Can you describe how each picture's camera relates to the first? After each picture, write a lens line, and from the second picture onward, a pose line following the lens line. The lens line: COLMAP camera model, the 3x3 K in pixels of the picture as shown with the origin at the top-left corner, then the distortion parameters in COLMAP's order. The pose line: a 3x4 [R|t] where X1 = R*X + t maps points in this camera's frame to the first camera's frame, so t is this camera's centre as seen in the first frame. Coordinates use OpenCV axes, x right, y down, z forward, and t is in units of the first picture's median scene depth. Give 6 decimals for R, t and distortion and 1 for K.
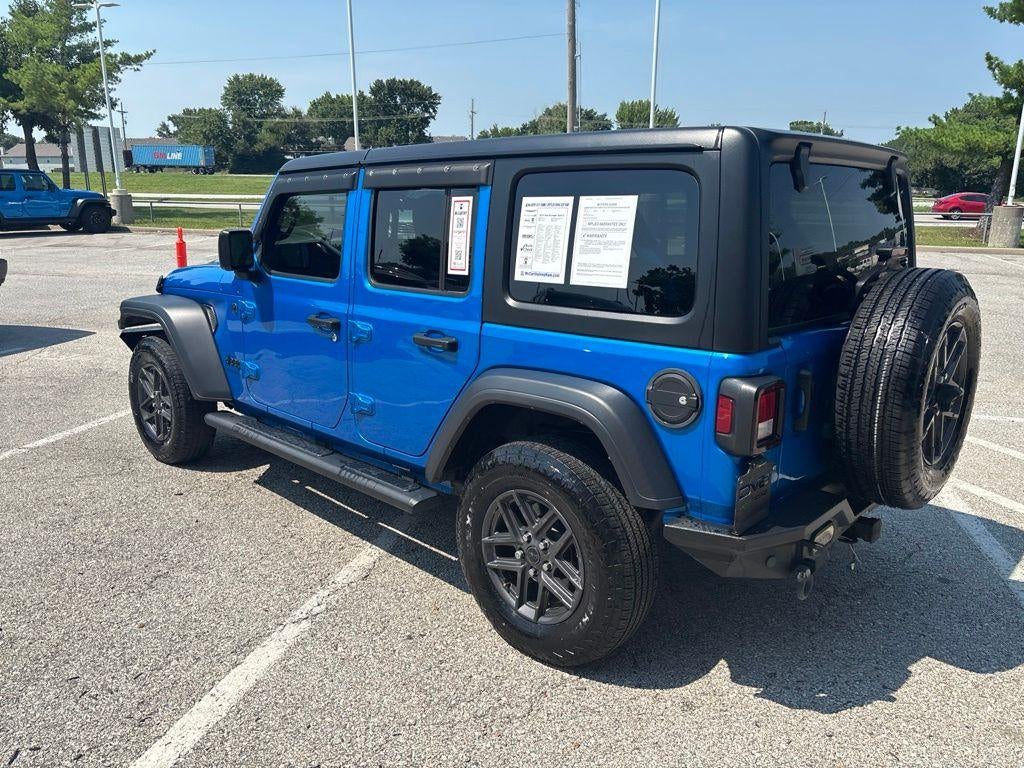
lens RADIAL K [[780.1, 0, 509.6], [0, 780.1, 379.3], [0, 0, 1]] dist [0.044024, -0.054957]
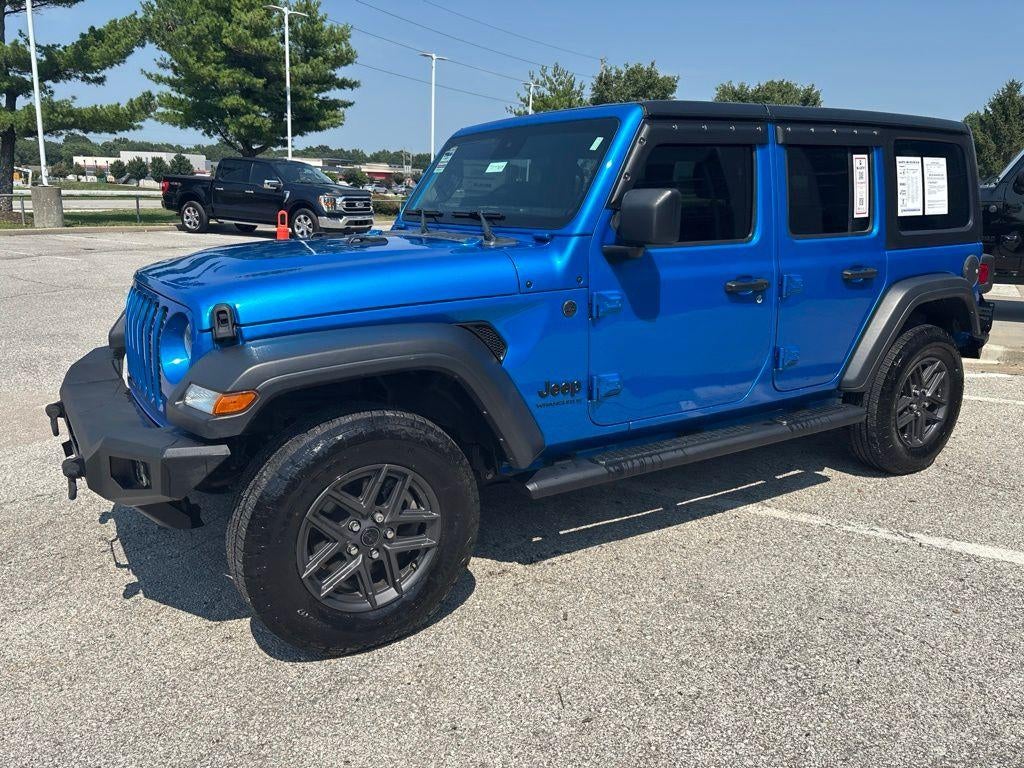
lens RADIAL K [[778.4, 0, 514.6], [0, 778.4, 371.5], [0, 0, 1]] dist [0.061484, -0.078438]
pose [[0.236873, -0.222329, 0.945760, -1.411829], [0.215203, 0.961289, 0.172080, -0.228706], [-0.947406, 0.162770, 0.275549, 1.196990]]
